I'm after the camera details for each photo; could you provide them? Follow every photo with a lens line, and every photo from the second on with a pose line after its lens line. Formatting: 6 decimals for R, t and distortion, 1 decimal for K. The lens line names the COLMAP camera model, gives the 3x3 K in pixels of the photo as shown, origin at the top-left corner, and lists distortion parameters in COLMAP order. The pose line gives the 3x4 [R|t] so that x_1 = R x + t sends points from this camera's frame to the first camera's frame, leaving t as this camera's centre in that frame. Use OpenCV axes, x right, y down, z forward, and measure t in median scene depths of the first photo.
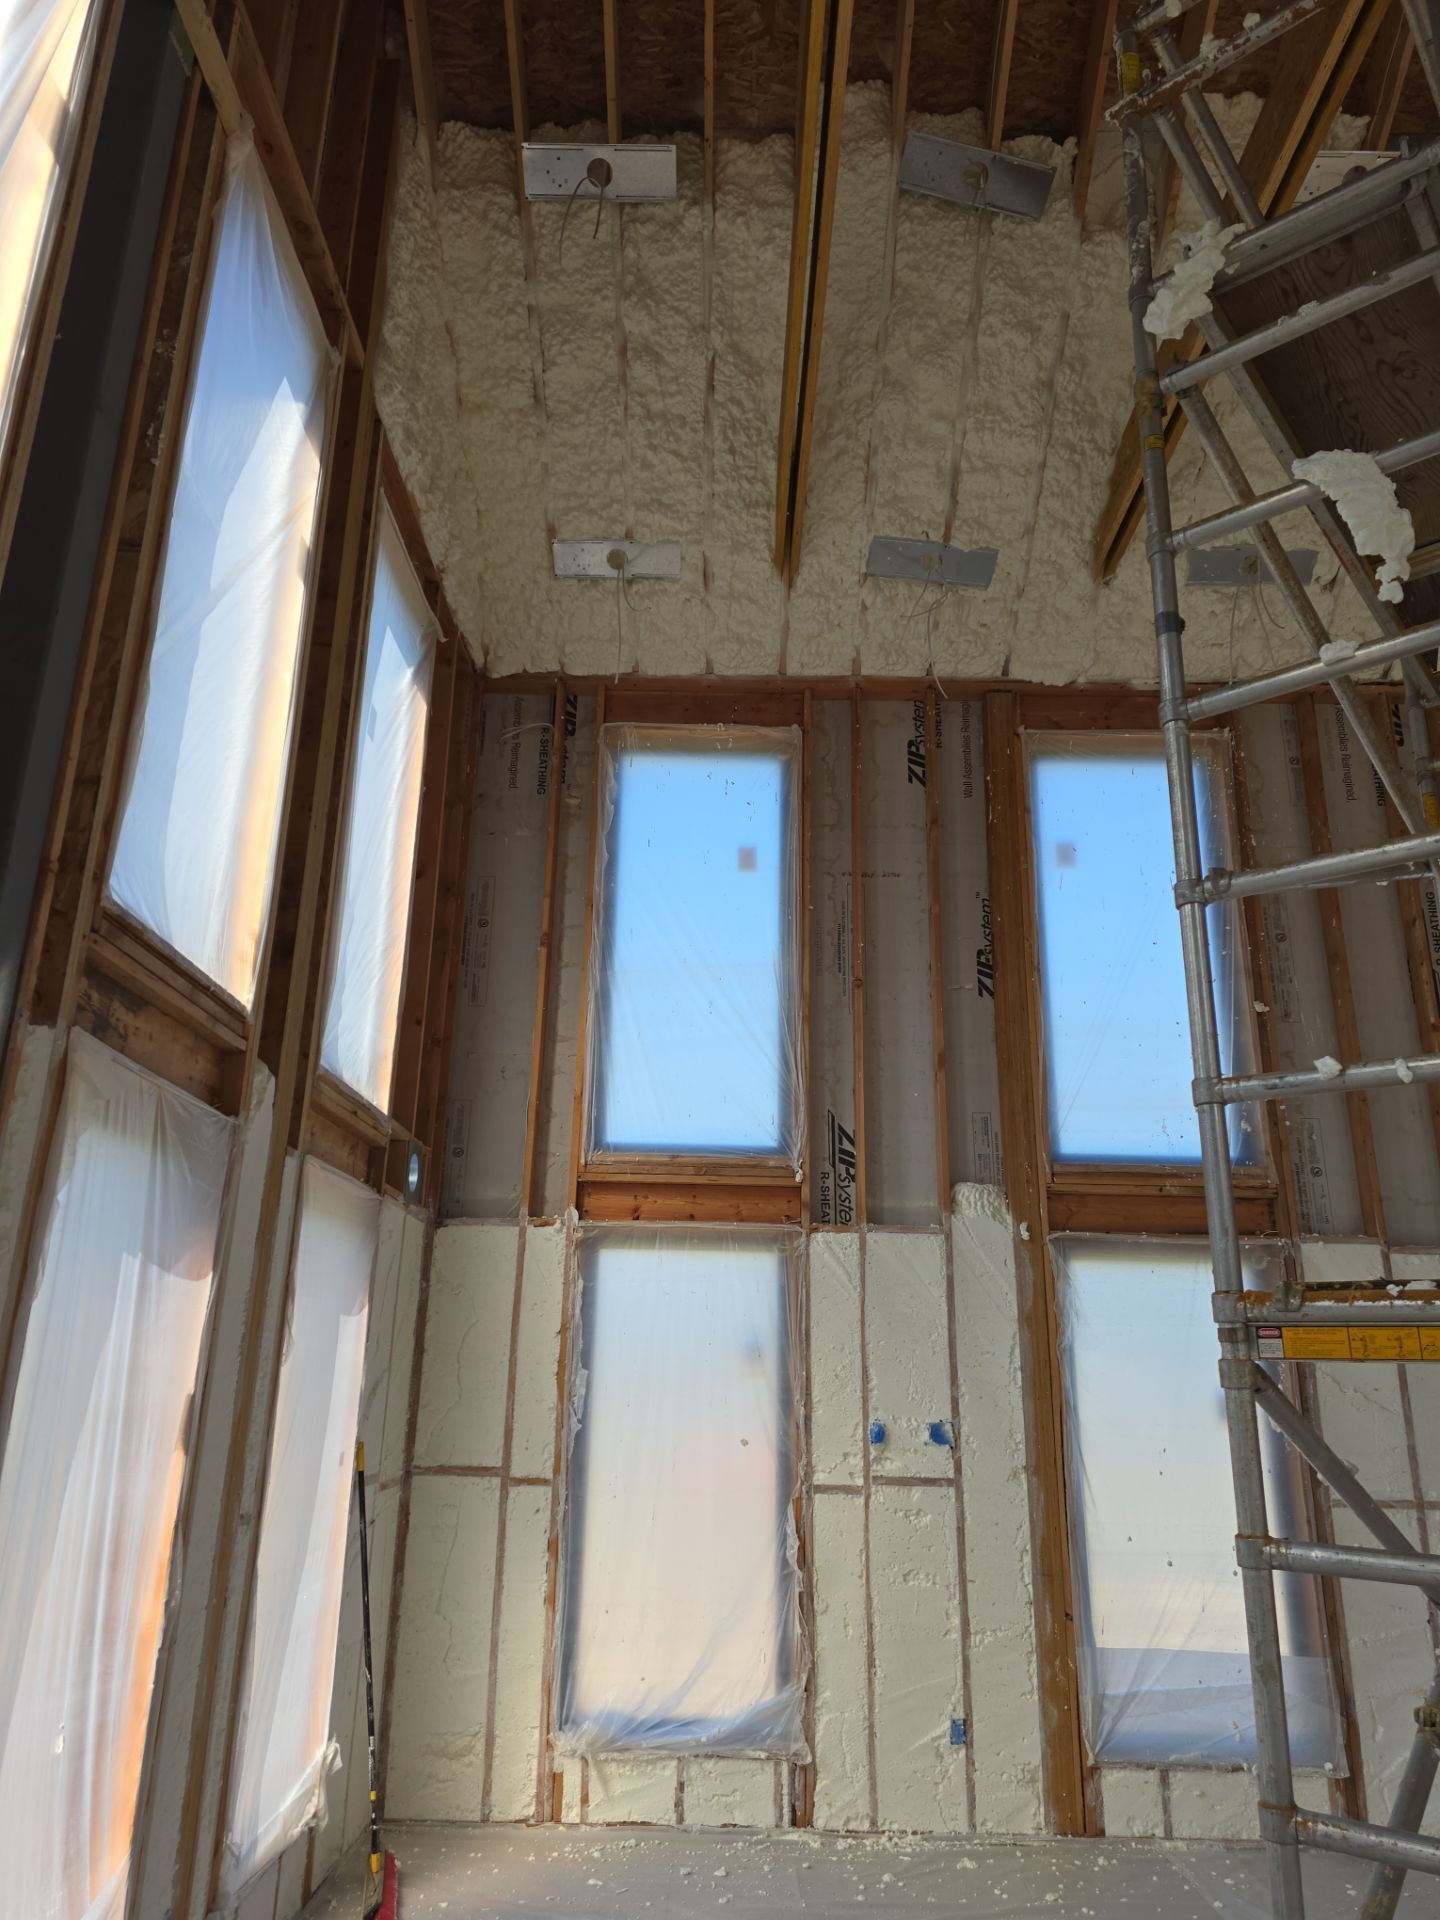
lens RADIAL K [[1294.6, 0, 713.1], [0, 1294.6, 976.6], [0, 0, 1]] dist [0.070720, -0.060001]
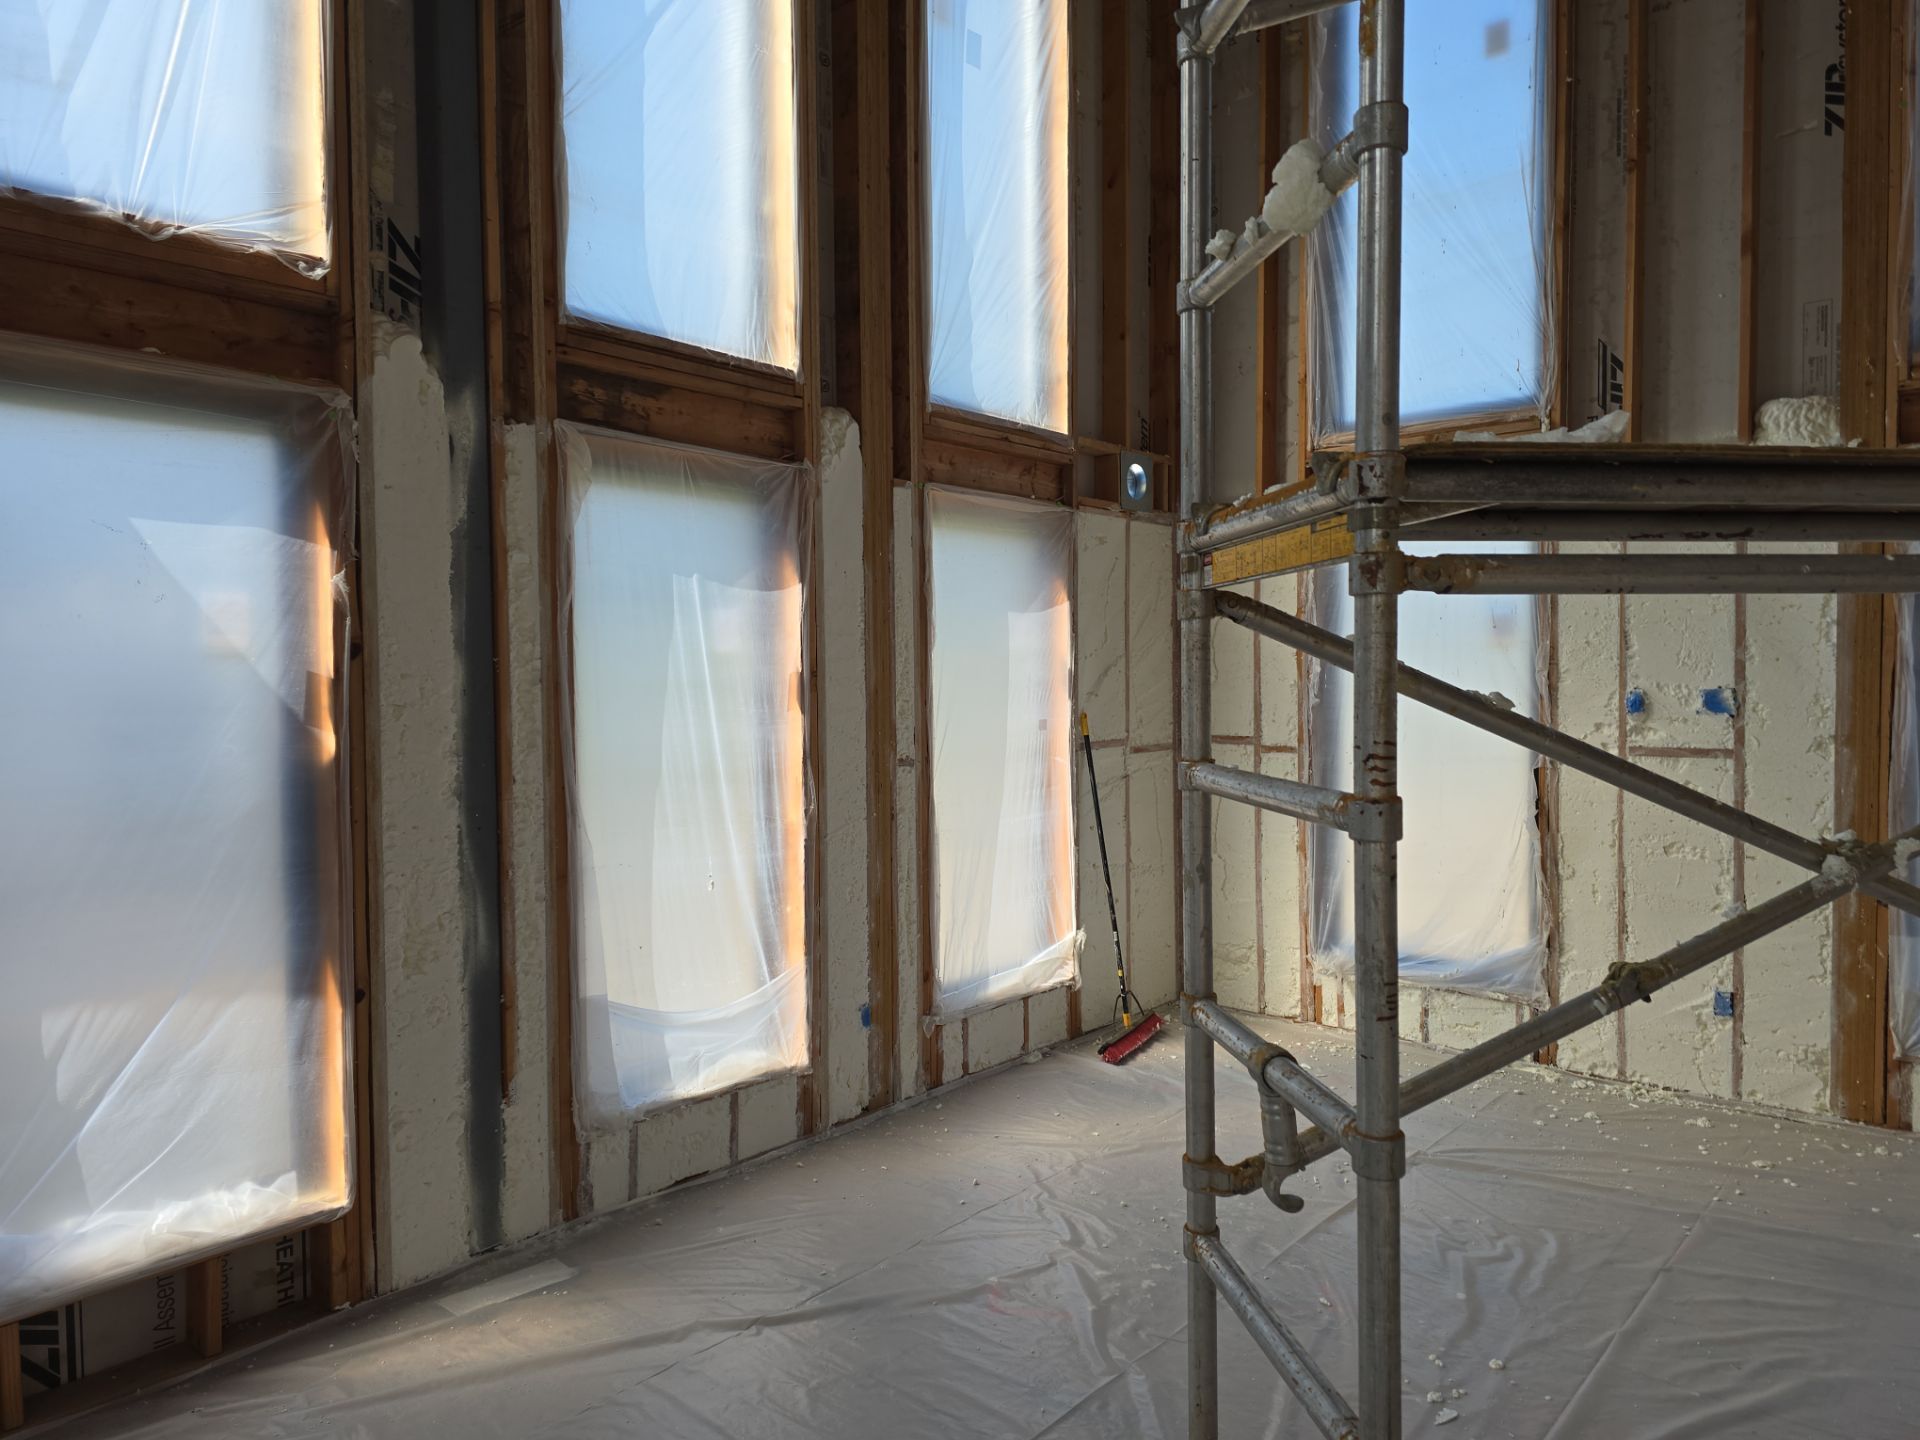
lens RADIAL K [[1286.1, 0, 961.1], [0, 1286.1, 716.2], [0, 0, 1]] dist [0.071431, -0.047608]
pose [[0.762433, -0.009169, -0.647003, 0.369966], [0.215427, 0.946454, 0.240448, 0.048866], [0.610154, -0.322708, 0.723583, 0.078333]]
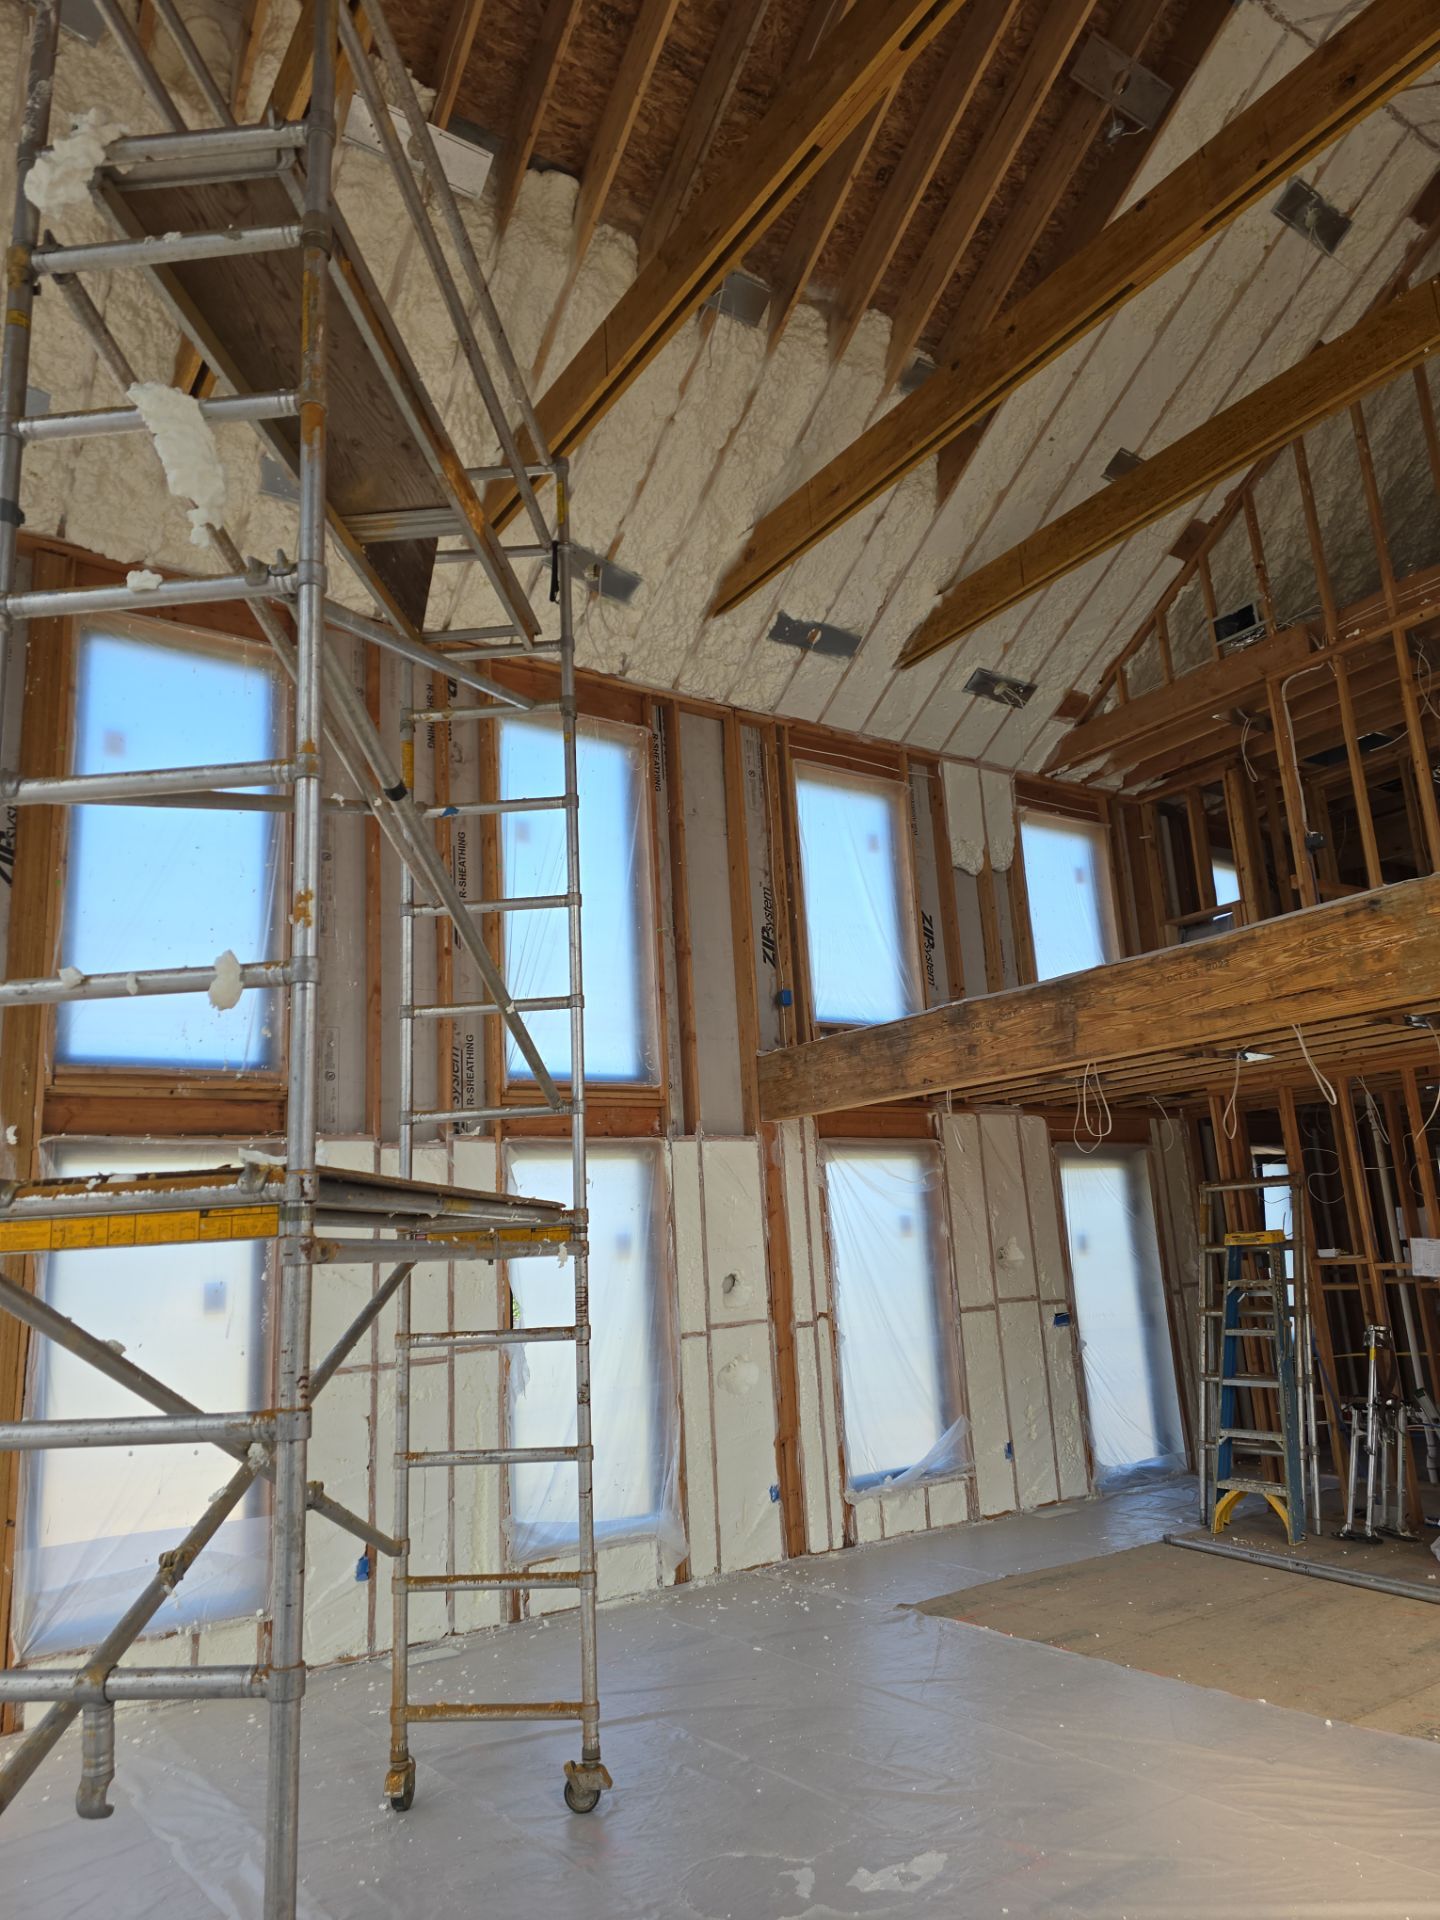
lens RADIAL K [[1294.6, 0, 713.1], [0, 1294.6, 976.6], [0, 0, 1]] dist [0.070720, -0.060001]
pose [[0.822782, 0.061119, 0.565061, 0.121724], [-0.102353, 0.993881, 0.041533, -0.010973], [-0.559064, -0.092009, 0.824003, -0.061901]]
